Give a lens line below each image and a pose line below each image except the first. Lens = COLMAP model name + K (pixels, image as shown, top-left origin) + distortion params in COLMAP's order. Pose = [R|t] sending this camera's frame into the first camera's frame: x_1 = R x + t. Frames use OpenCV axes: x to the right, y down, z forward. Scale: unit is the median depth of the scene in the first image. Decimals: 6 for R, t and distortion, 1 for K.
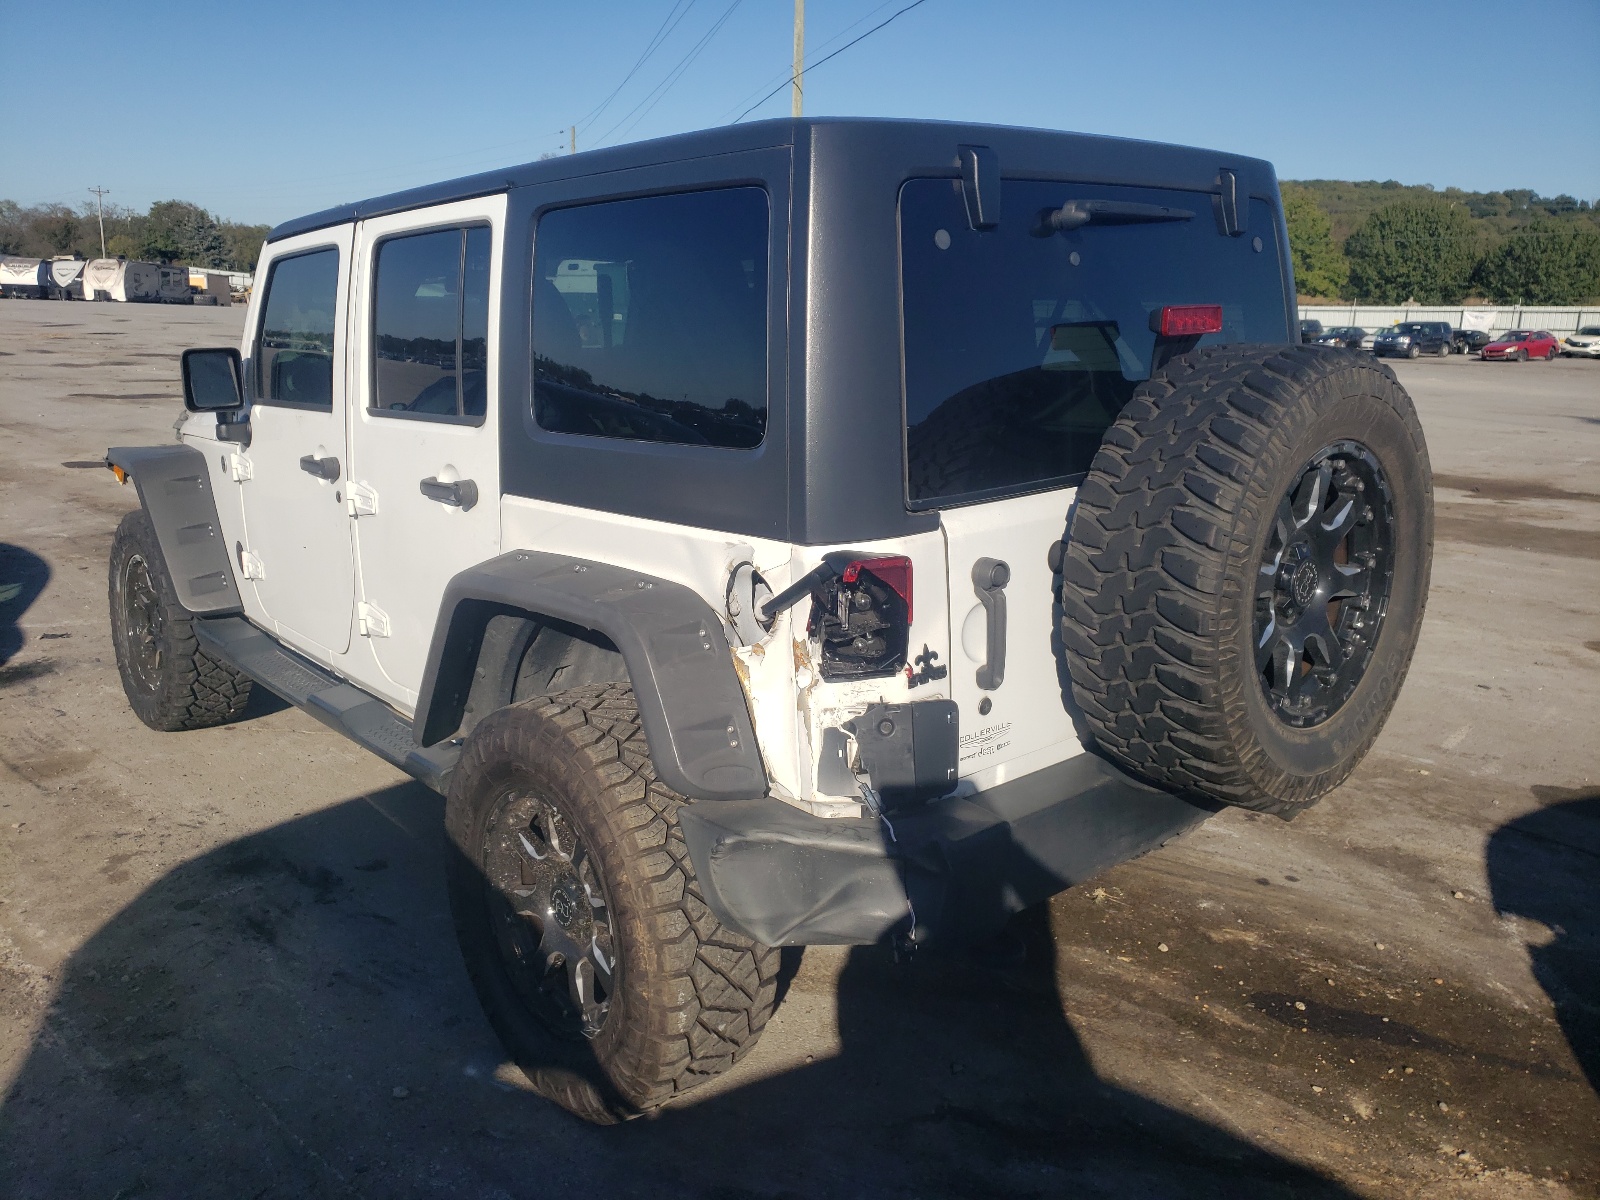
lens RADIAL K [[1274.7, 0, 799.6], [0, 1274.7, 555.0], [0, 0, 1]] dist [0.069429, -0.085067]
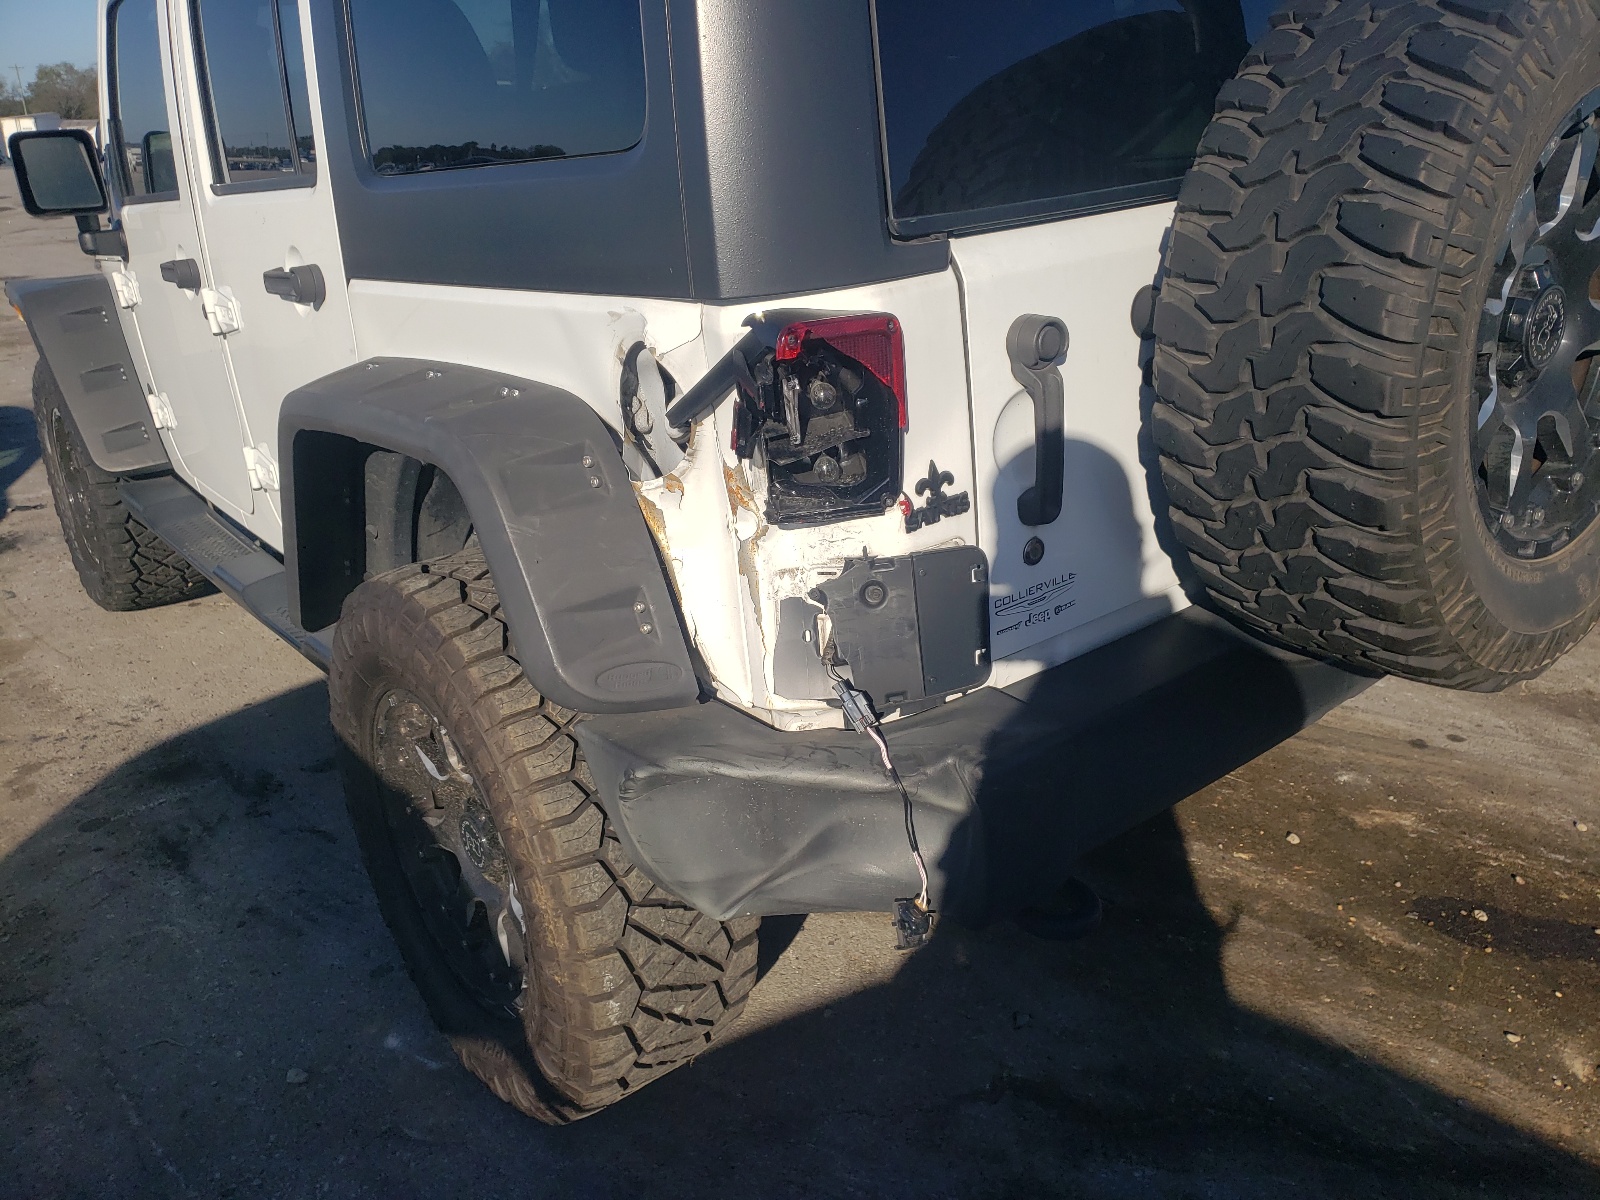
lens RADIAL K [[1266.4, 0, 829.1], [0, 1266.4, 597.0], [0, 0, 1]] dist [0.032482, -0.007012]
pose [[0.997130, -0.044847, -0.060992, 0.077727], [0.053977, 0.986057, 0.157407, 0.033400], [0.053082, -0.160248, 0.985648, 0.345394]]
